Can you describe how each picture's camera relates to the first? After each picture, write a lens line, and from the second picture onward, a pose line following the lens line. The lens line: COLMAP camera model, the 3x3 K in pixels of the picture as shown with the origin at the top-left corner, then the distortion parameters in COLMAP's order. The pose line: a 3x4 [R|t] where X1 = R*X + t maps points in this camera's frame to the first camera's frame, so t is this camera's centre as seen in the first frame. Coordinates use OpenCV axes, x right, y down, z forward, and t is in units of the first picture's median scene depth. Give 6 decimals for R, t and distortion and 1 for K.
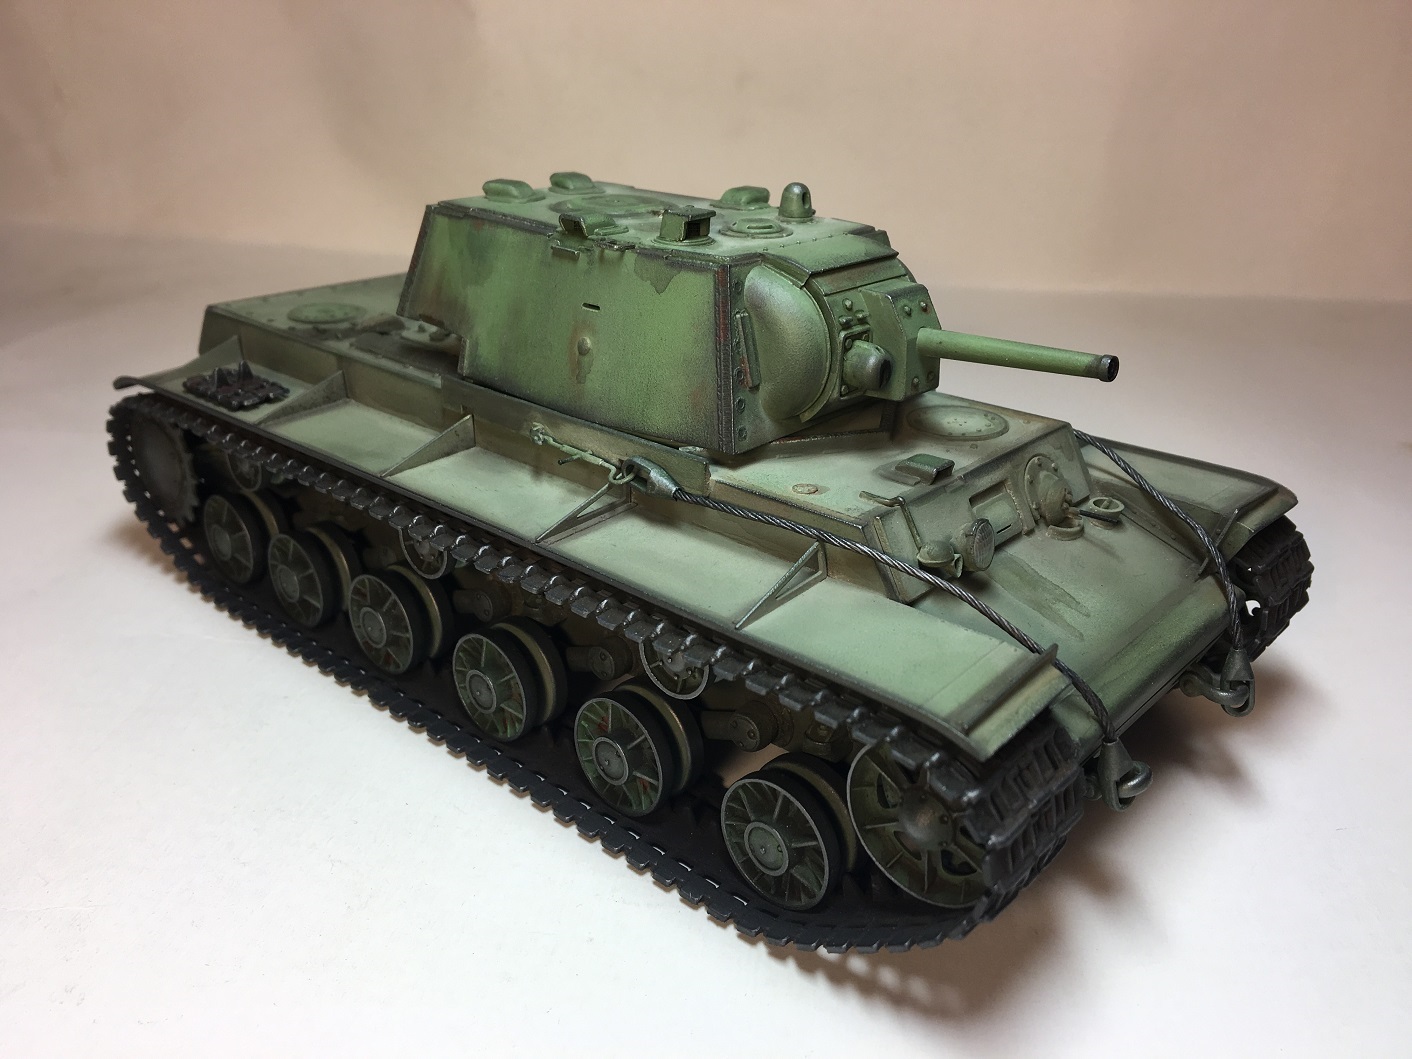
lens RADIAL K [[1218.7, 0, 713.1], [0, 1218.7, 546.4], [0, 0, 1]] dist [0.037471, -0.097744]
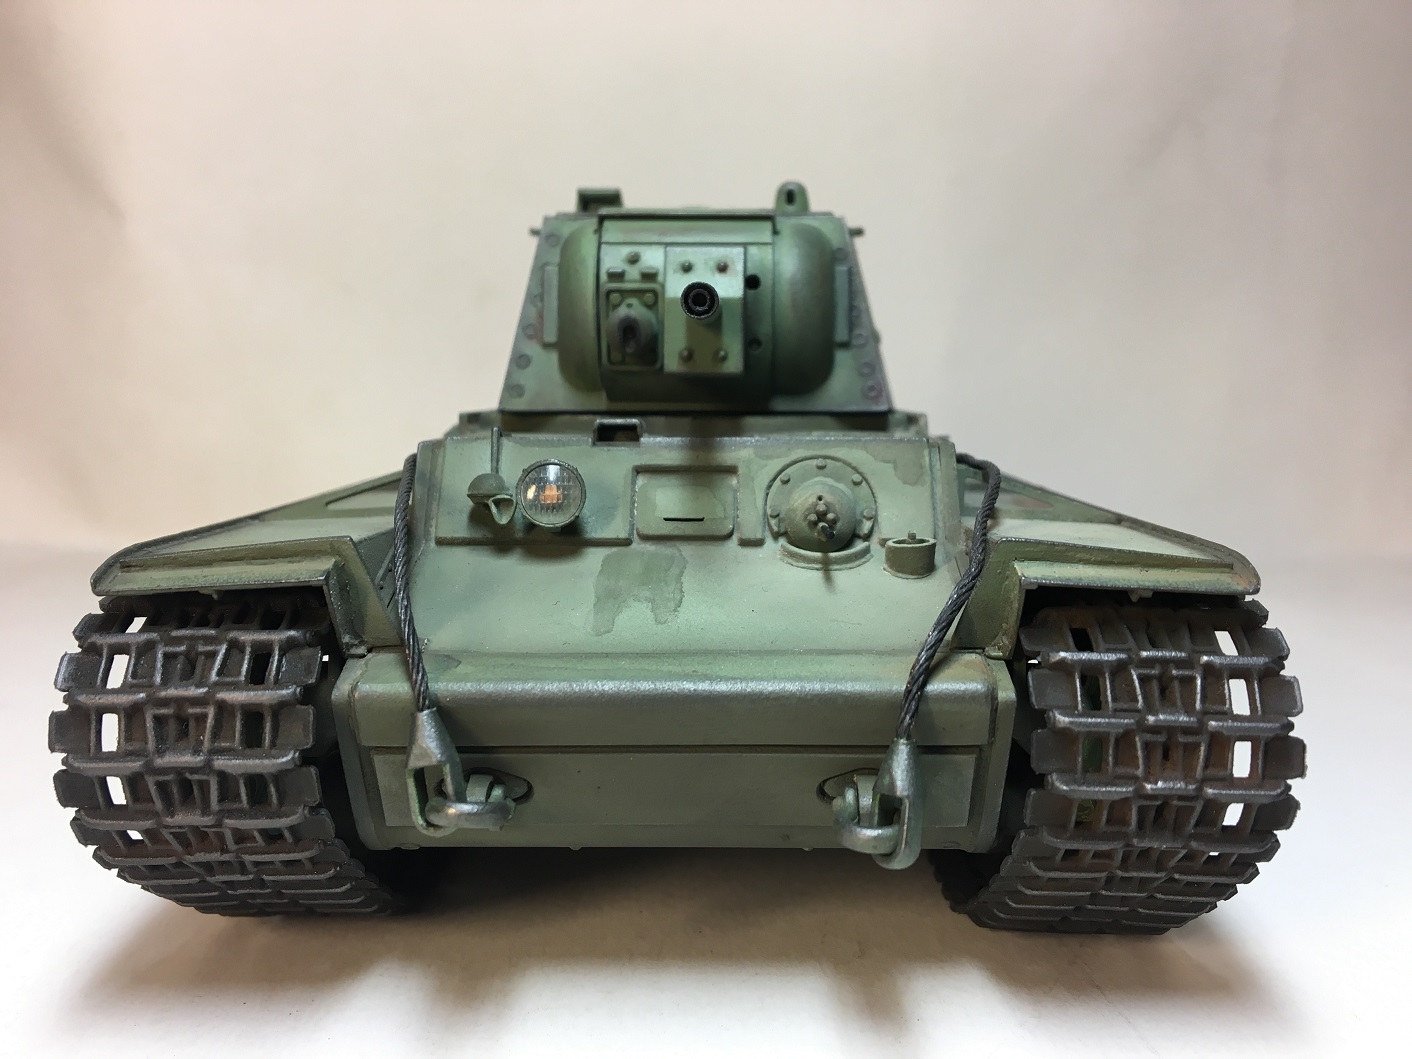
lens RADIAL K [[1218.7, 0, 713.1], [0, 1218.7, 546.4], [0, 0, 1]] dist [0.037471, -0.097744]
pose [[0.648066, 0.088051, -0.756477, 0.719728], [-0.302977, 0.941117, -0.150015, 0.094316], [0.698724, 0.326414, 0.636584, 0.494851]]
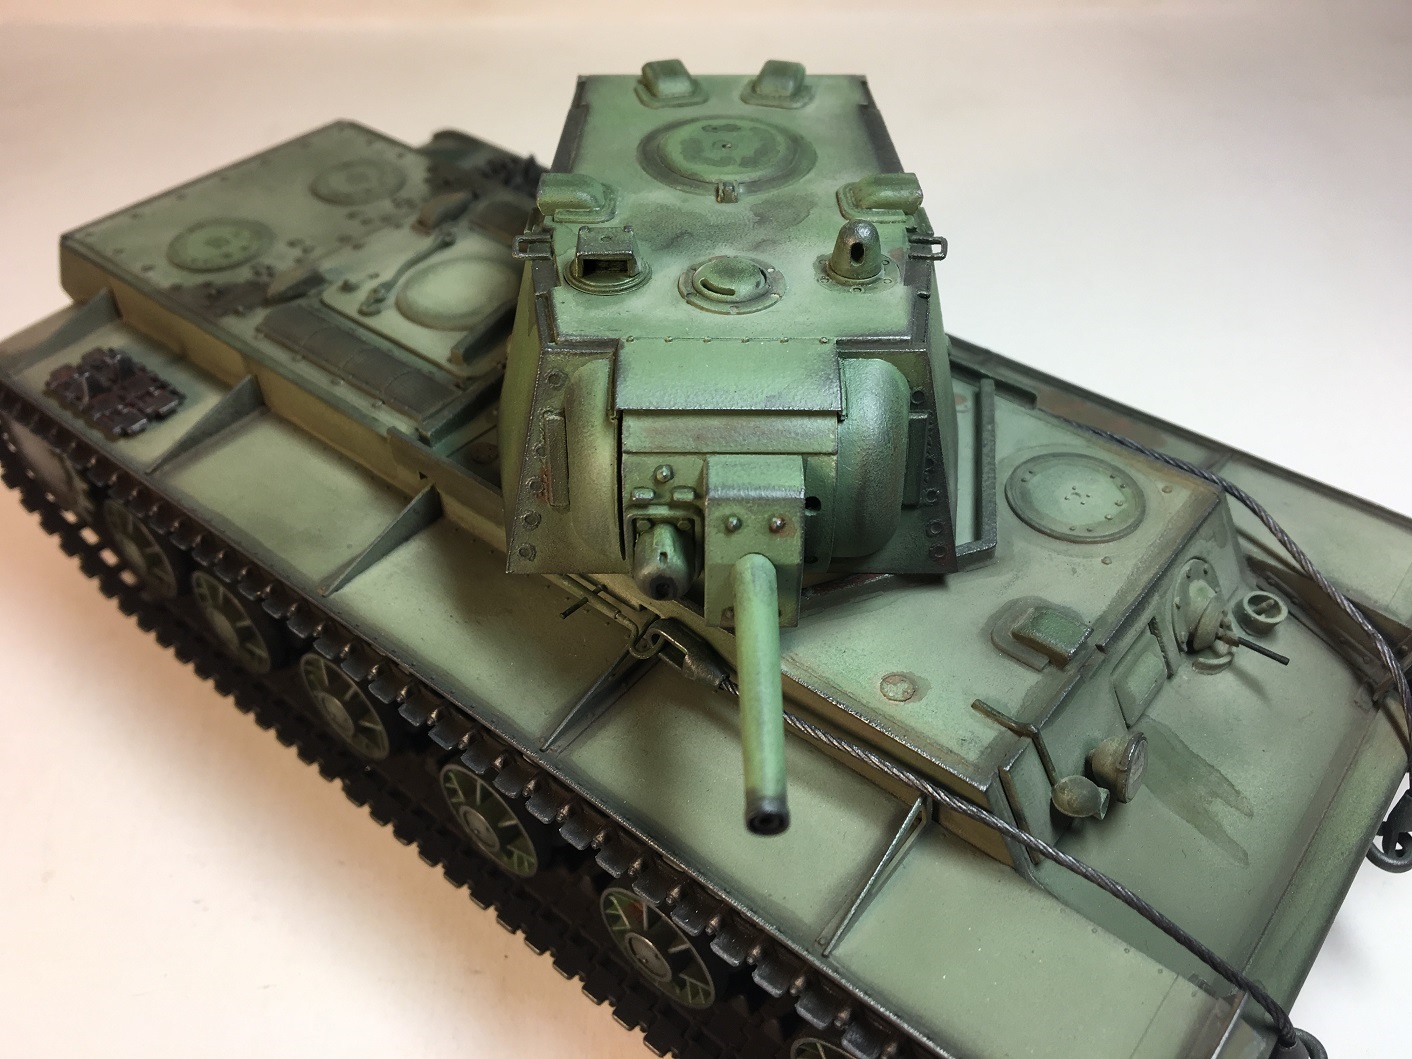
lens RADIAL K [[1218.7, 0, 713.1], [0, 1218.7, 546.4], [0, 0, 1]] dist [0.037471, -0.097744]
pose [[0.998955, -0.038253, 0.025012, -0.046419], [0.028384, 0.948169, 0.316498, -0.317268], [-0.035823, -0.315457, 0.948263, 0.272969]]
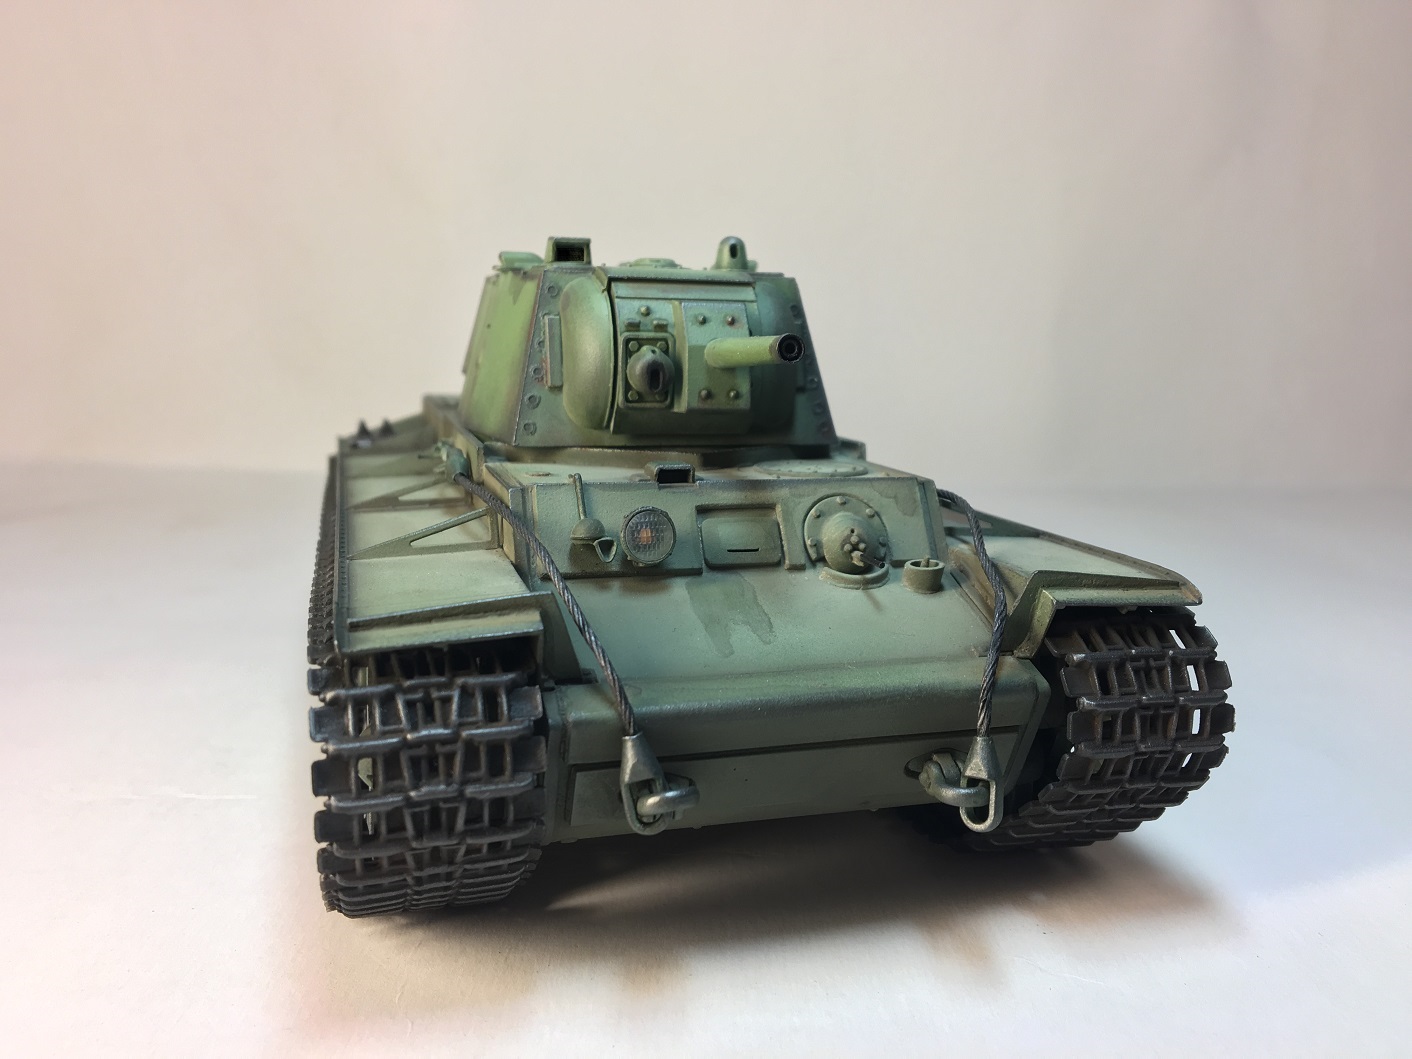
lens RADIAL K [[1228.4, 0, 712.9], [0, 1228.4, 533.8], [0, 0, 1]] dist [0.111962, -0.282602]
pose [[0.848662, 0.099843, -0.519426, 0.612574], [-0.226536, 0.956008, -0.186363, 0.131029], [0.477969, 0.275828, 0.833945, 0.213826]]
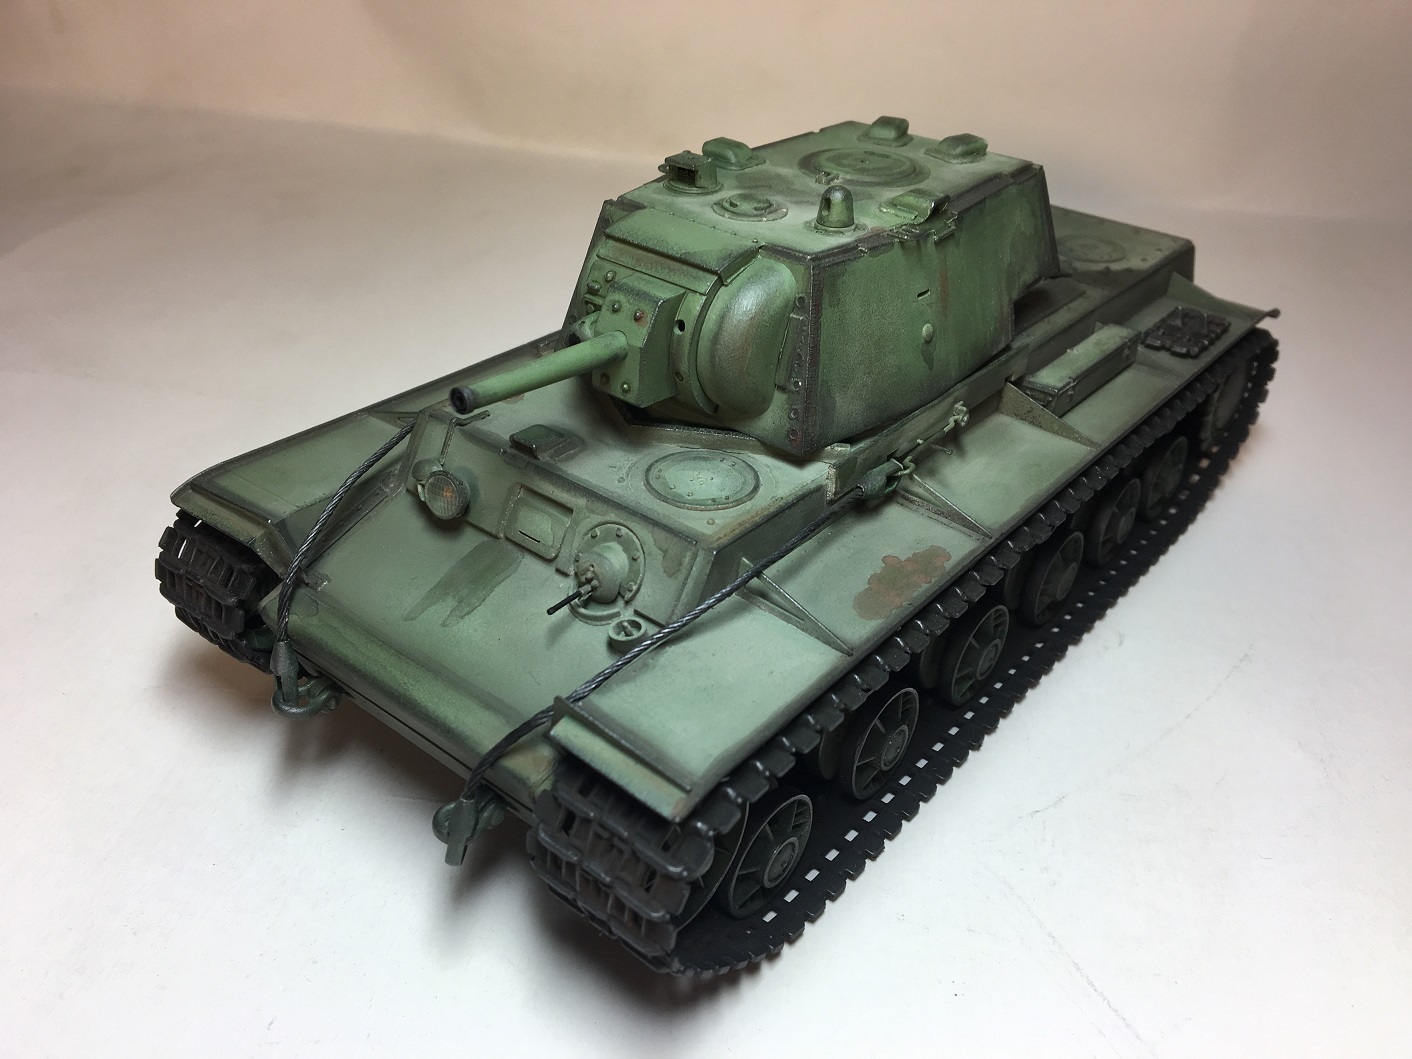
lens RADIAL K [[1184.3, 0, 705.2], [0, 1184.3, 536.1], [0, 0, 1]] dist [0.081929, -0.154997]
pose [[0.037961, 0.525820, -0.849749, 0.943149], [-0.443346, 0.770950, 0.457254, -0.459194], [0.895547, 0.359374, 0.262386, 0.784496]]
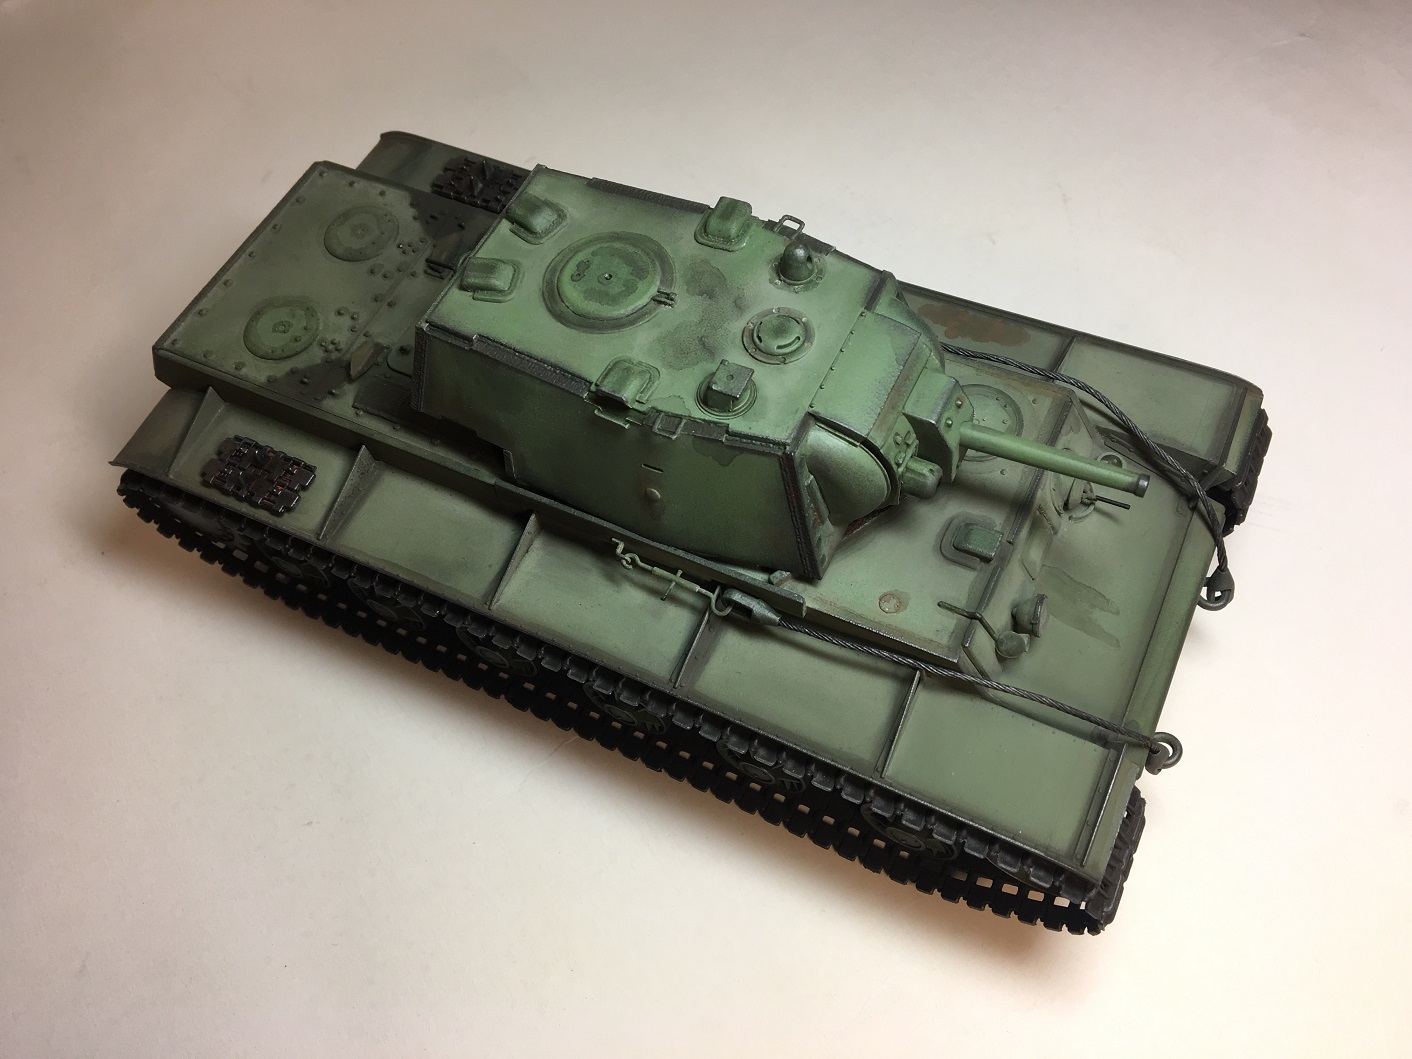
lens RADIAL K [[1184.3, 0, 705.2], [0, 1184.3, 536.1], [0, 0, 1]] dist [0.081929, -0.154997]
pose [[0.958661, -0.281592, 0.040917, -0.107961], [0.209521, 0.795847, 0.568092, -0.677917], [-0.192534, -0.536035, 0.821947, 0.103864]]
